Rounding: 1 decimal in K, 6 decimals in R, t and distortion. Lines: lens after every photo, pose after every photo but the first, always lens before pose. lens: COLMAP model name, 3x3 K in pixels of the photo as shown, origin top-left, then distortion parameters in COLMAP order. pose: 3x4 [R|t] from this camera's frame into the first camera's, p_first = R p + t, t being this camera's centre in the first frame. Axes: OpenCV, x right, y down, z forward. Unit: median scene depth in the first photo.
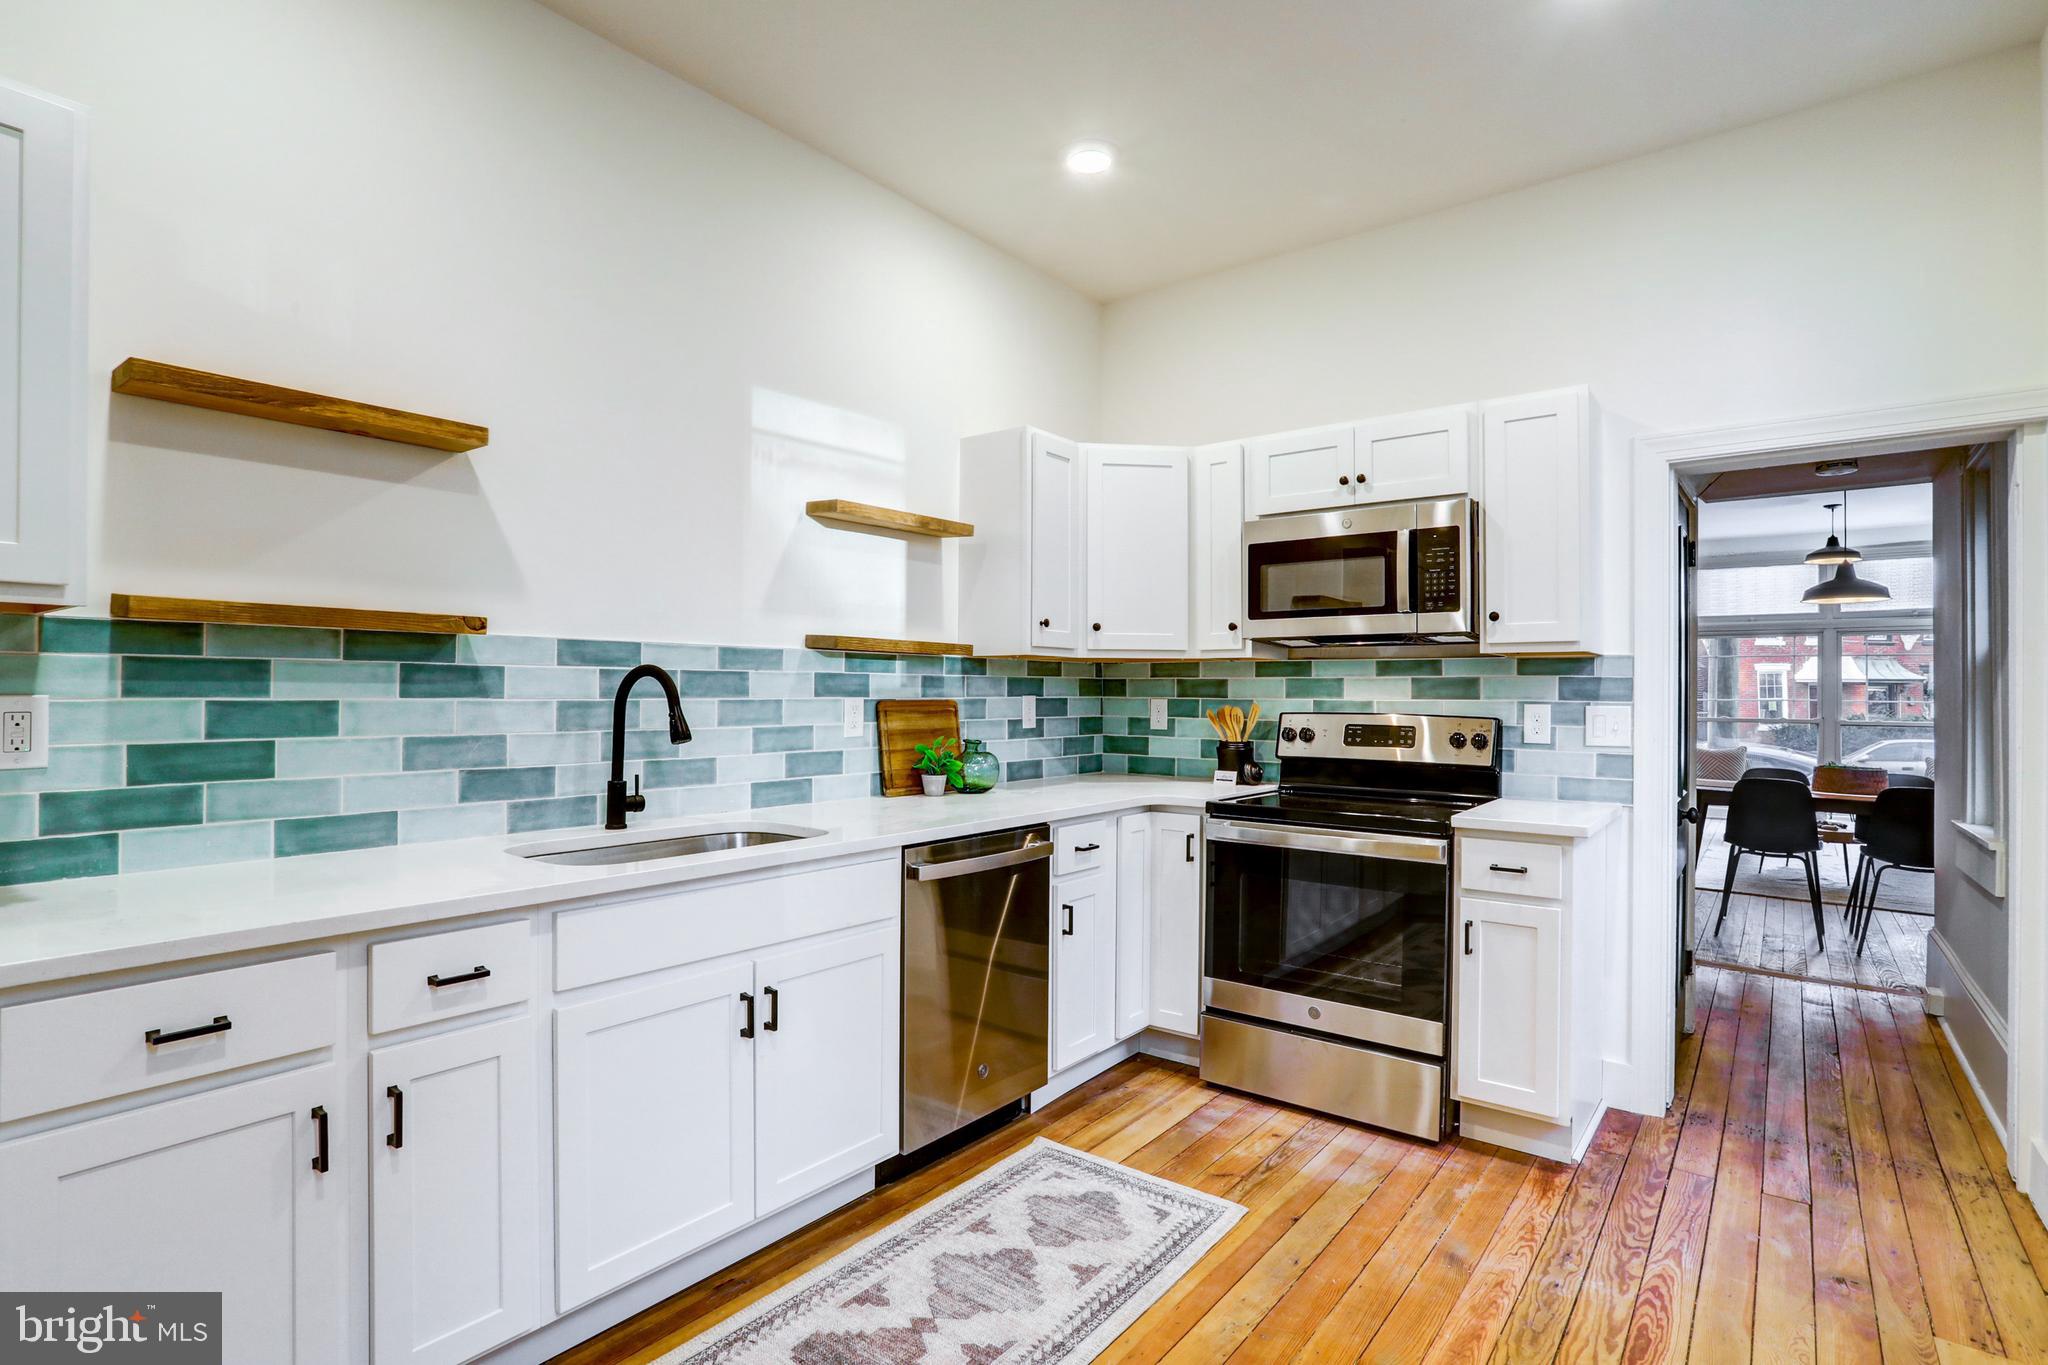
lens RADIAL K [[1024.5, 0, 977.8], [0, 1024.5, 696.0], [0, 0, 1]] dist [-0.067692, 0.035298]
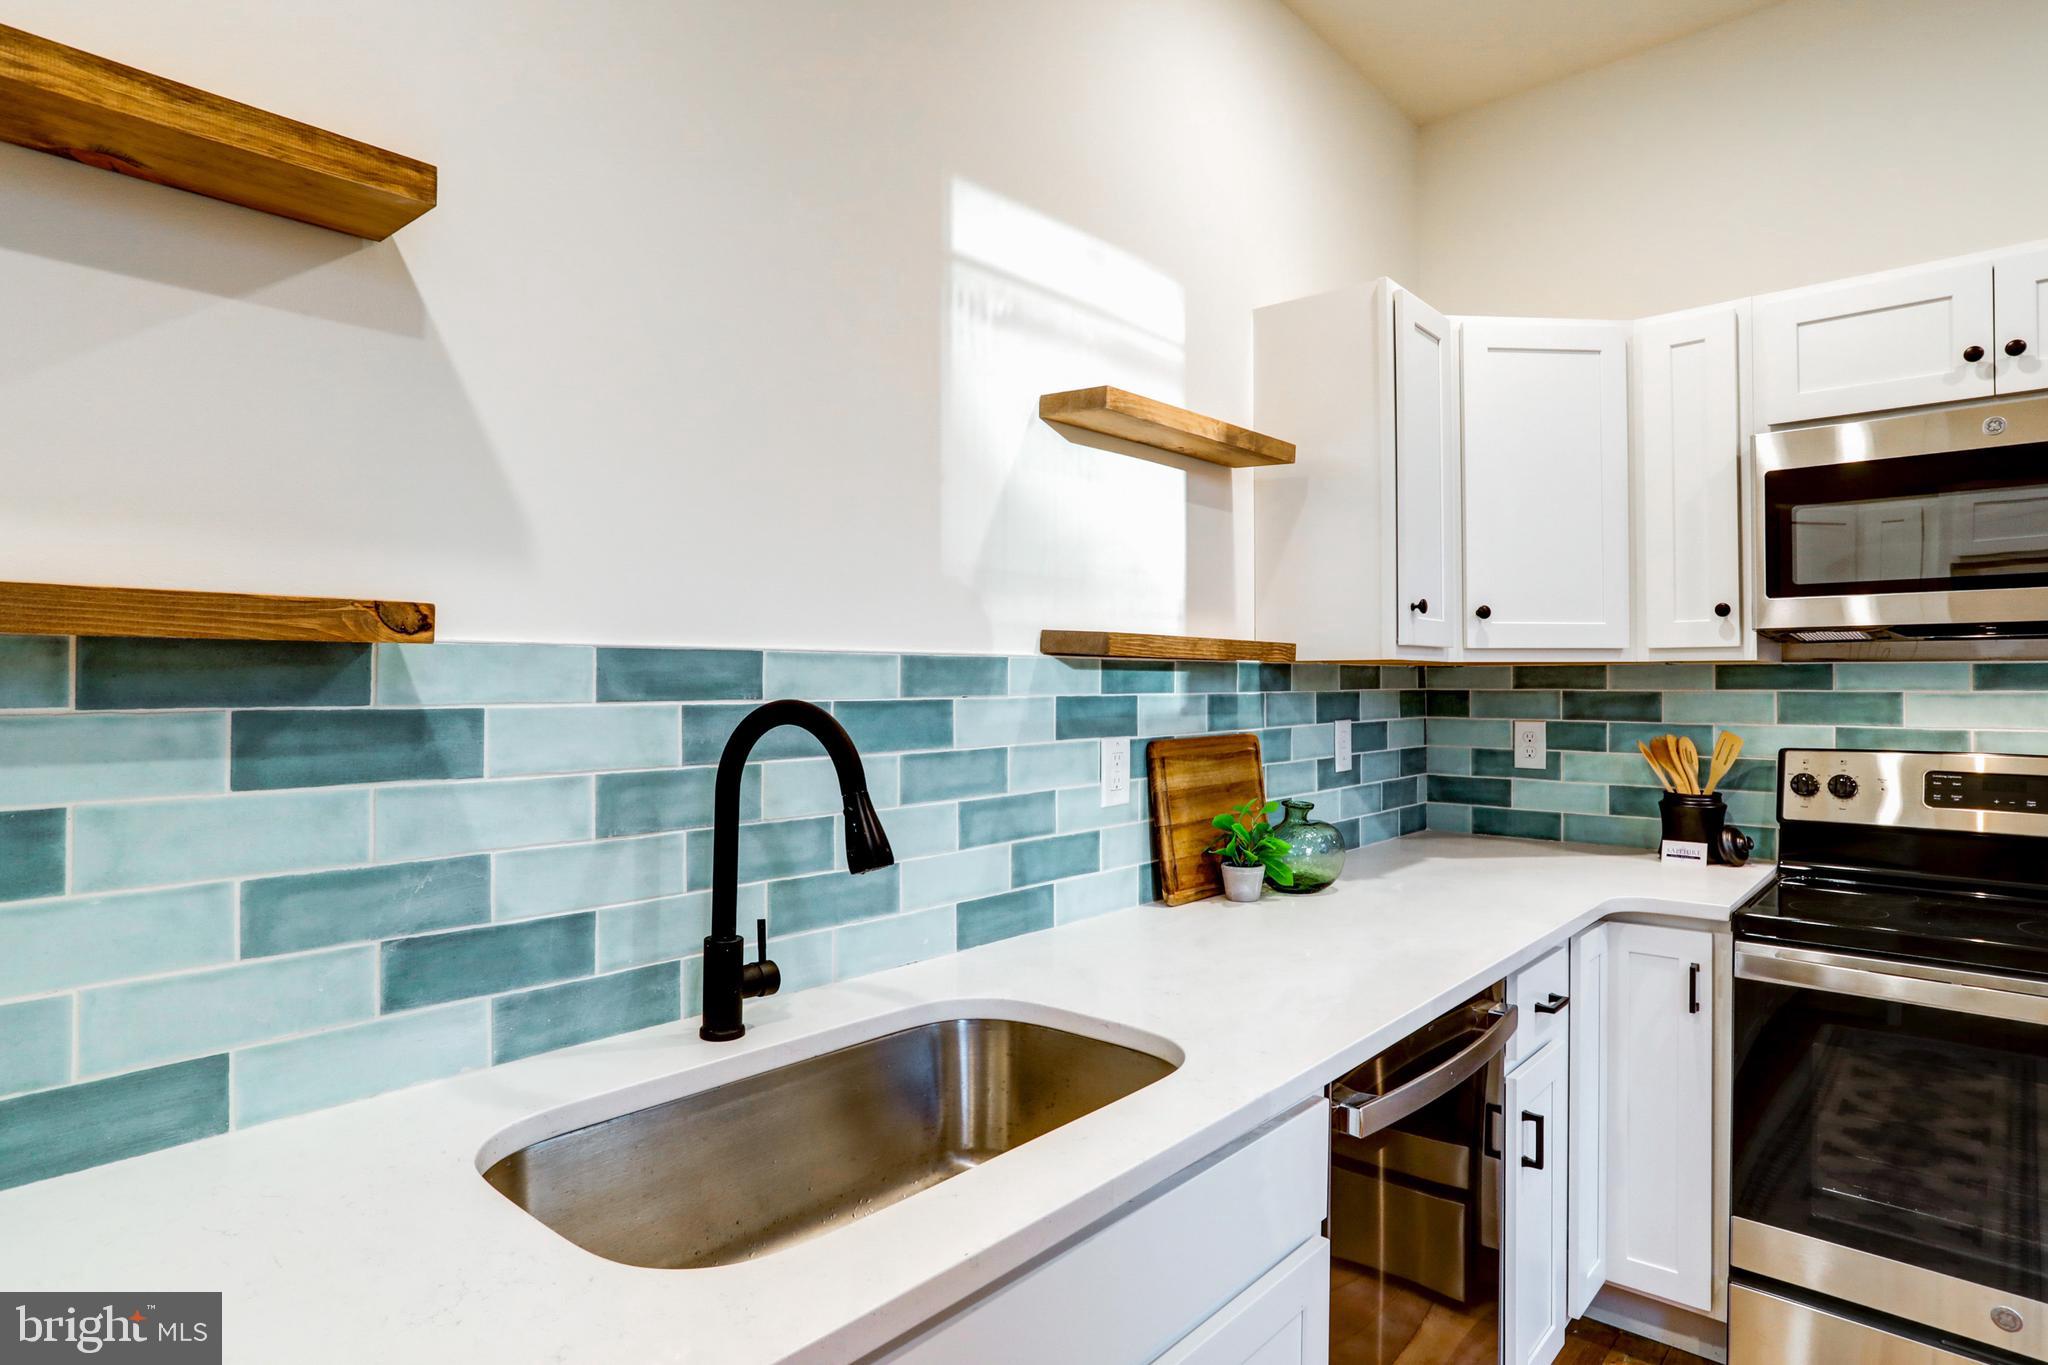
lens RADIAL K [[1163.7, 0, 1072.8], [0, 1163.7, 684.2], [0, 0, 1]] dist [-0.061557, 0.033586]
pose [[0.999948, -0.008634, -0.005478, -0.151540], [0.008611, 0.999954, -0.004312, -0.027939], [0.005515, 0.004264, 0.999976, 0.369791]]
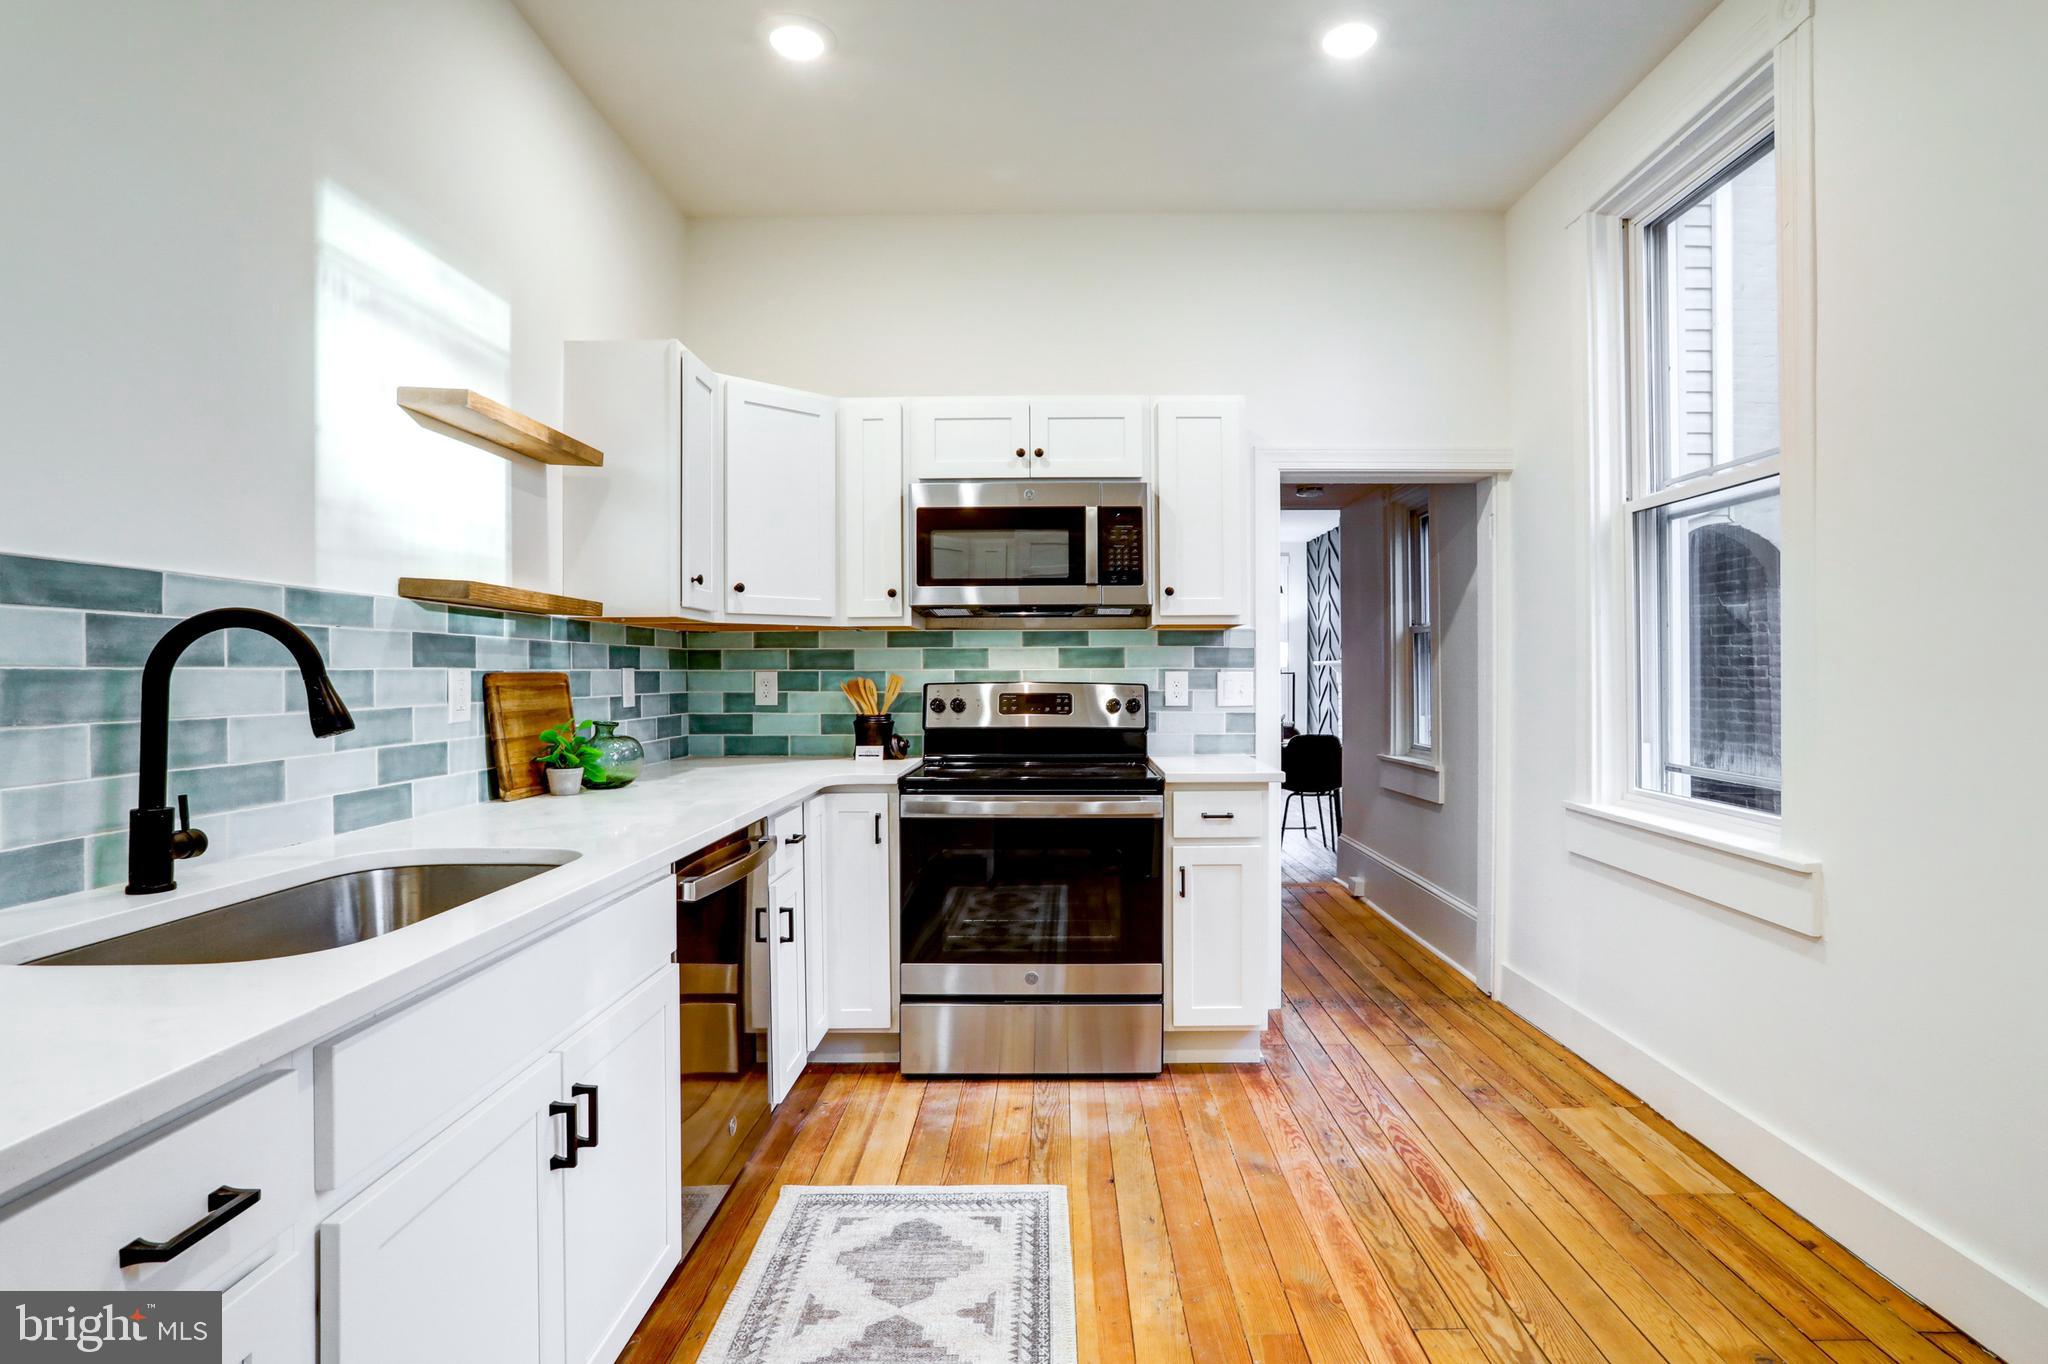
lens RADIAL K [[1017.3, 0, 1082.9], [0, 1017.3, 690.8], [0, 0, 1]] dist [-0.040120, 0.022243]
pose [[0.764292, -0.017439, 0.644635, -0.260307], [0.007980, 0.999814, 0.017585, 0.009136], [-0.644821, -0.008296, 0.764288, 0.186236]]
